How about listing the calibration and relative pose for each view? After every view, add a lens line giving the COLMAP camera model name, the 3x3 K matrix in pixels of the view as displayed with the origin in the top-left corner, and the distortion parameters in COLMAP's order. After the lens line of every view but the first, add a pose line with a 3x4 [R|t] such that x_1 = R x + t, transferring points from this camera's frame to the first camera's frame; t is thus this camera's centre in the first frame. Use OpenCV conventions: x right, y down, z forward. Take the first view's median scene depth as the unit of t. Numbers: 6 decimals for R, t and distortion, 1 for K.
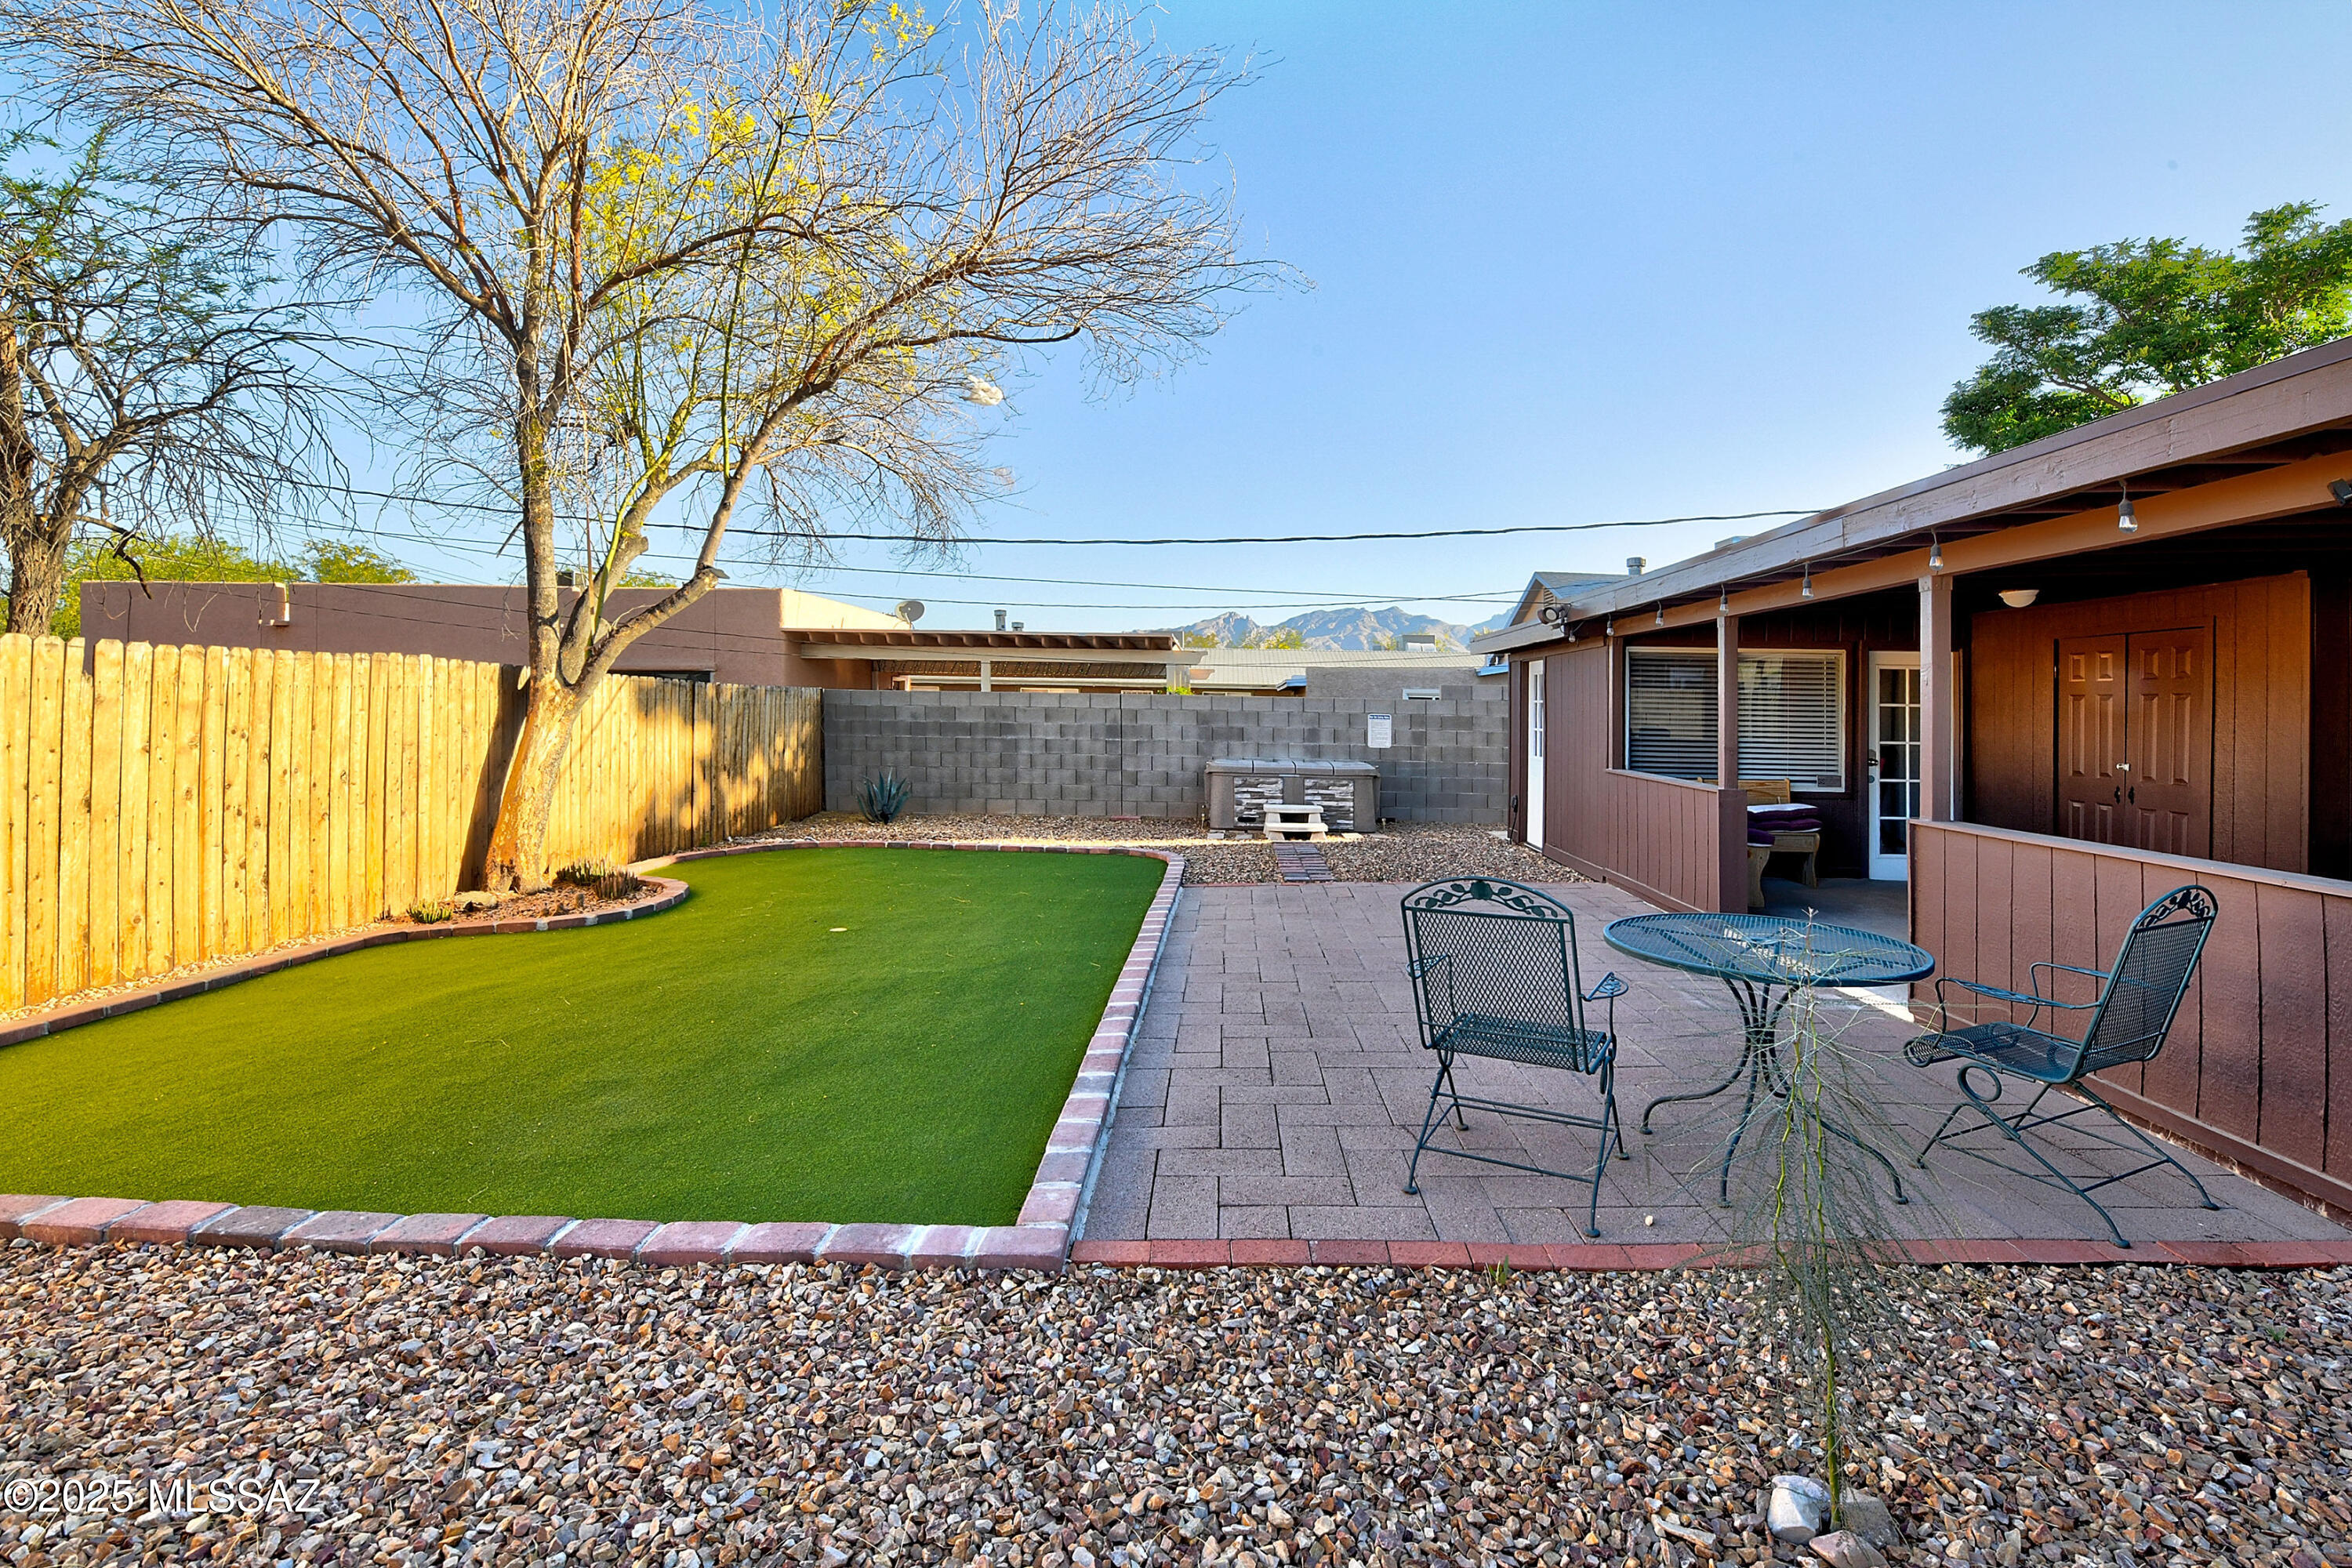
lens RADIAL K [[1057.3, 0, 1171.8], [0, 1057.3, 698.8], [0, 0, 1]] dist [-0.027260, 0.000855]
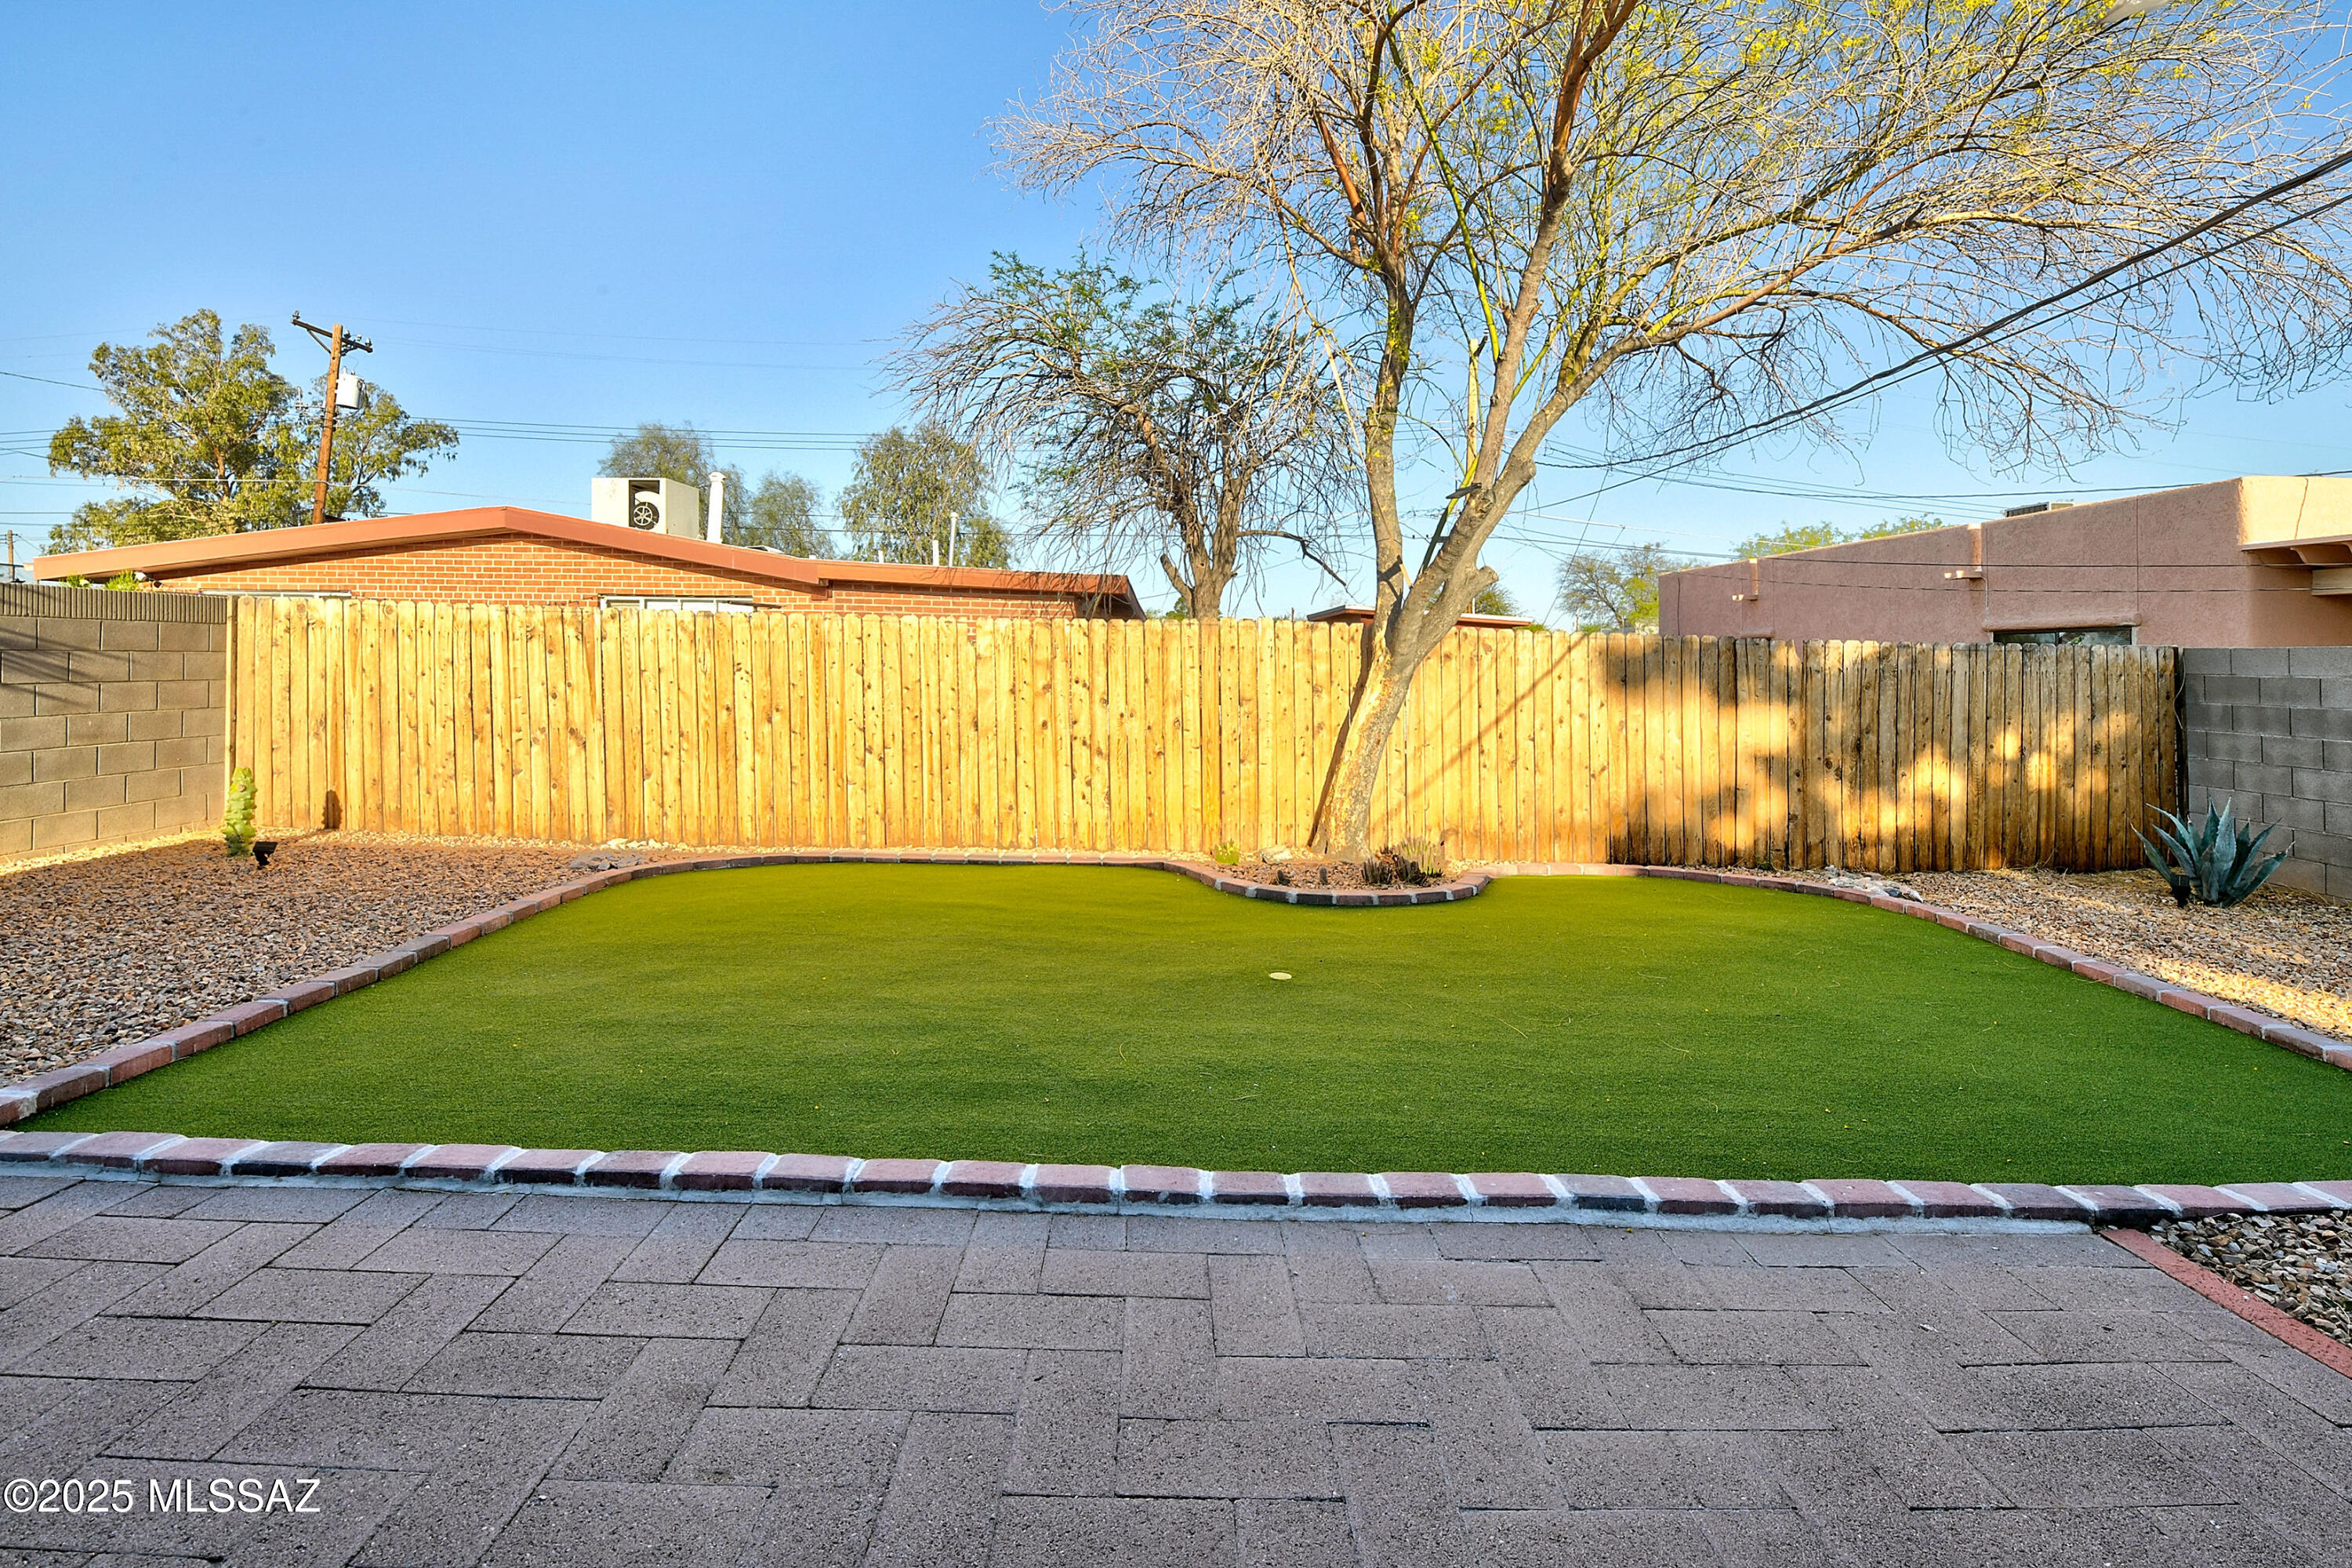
lens RADIAL K [[1057.3, 0, 1147.6], [0, 1057.3, 654.9], [0, 0, 1]] dist [-0.027260, 0.000855]
pose [[0.033608, -0.015825, -0.999310, 0.451813], [-0.007819, 0.999840, -0.016096, 0.017900], [0.999405, 0.008355, 0.033479, 1.018583]]
